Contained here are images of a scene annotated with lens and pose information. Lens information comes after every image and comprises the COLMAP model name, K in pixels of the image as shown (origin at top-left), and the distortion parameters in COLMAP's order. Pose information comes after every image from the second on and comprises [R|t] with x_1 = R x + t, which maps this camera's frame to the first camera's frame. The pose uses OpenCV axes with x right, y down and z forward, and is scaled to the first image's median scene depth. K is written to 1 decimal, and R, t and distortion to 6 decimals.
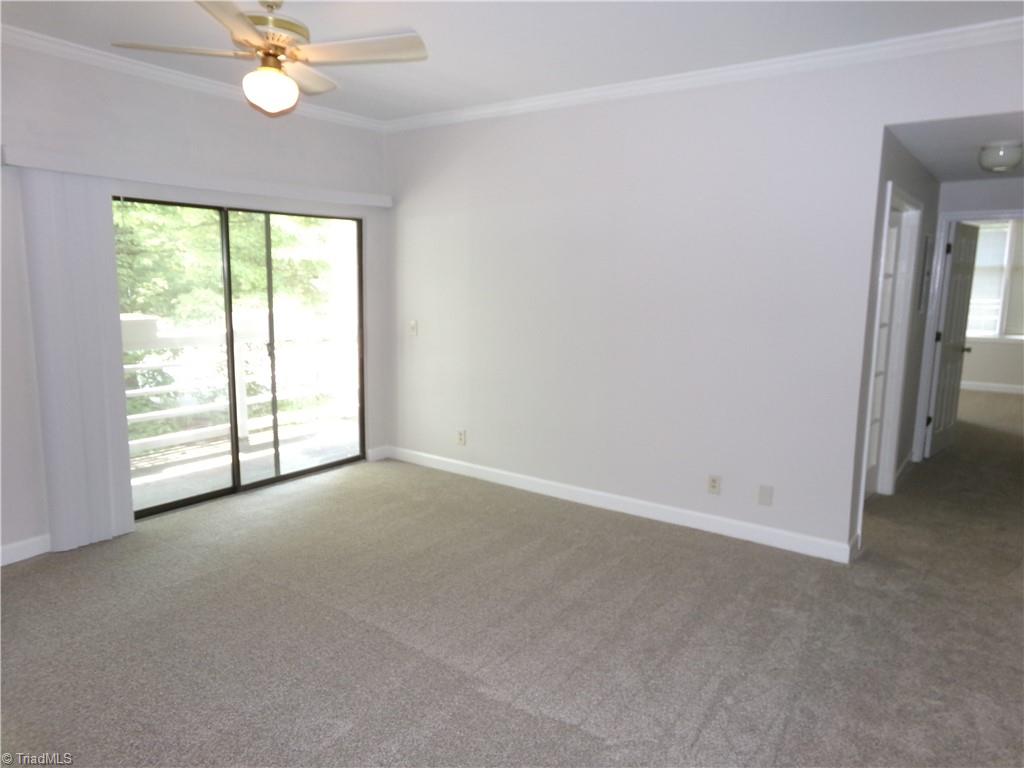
lens RADIAL K [[700.8, 0, 512.0], [0, 700.8, 384.0], [0, 0, 1]] dist [-0.097682, 0.089151]
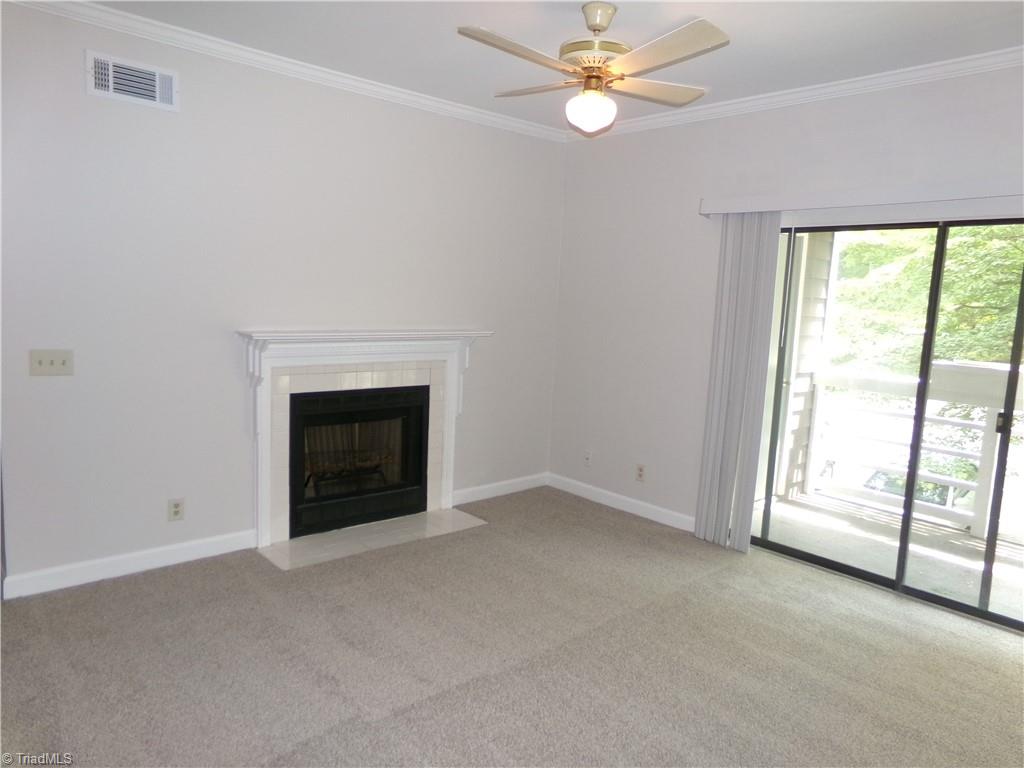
lens RADIAL K [[700.8, 0, 512.0], [0, 700.8, 384.0], [0, 0, 1]] dist [-0.097682, 0.089151]
pose [[-0.220557, 0.100395, -0.970193, 0.438745], [-0.194151, 0.970265, 0.144540, -0.098778], [0.955856, 0.220243, -0.194507, 0.724283]]
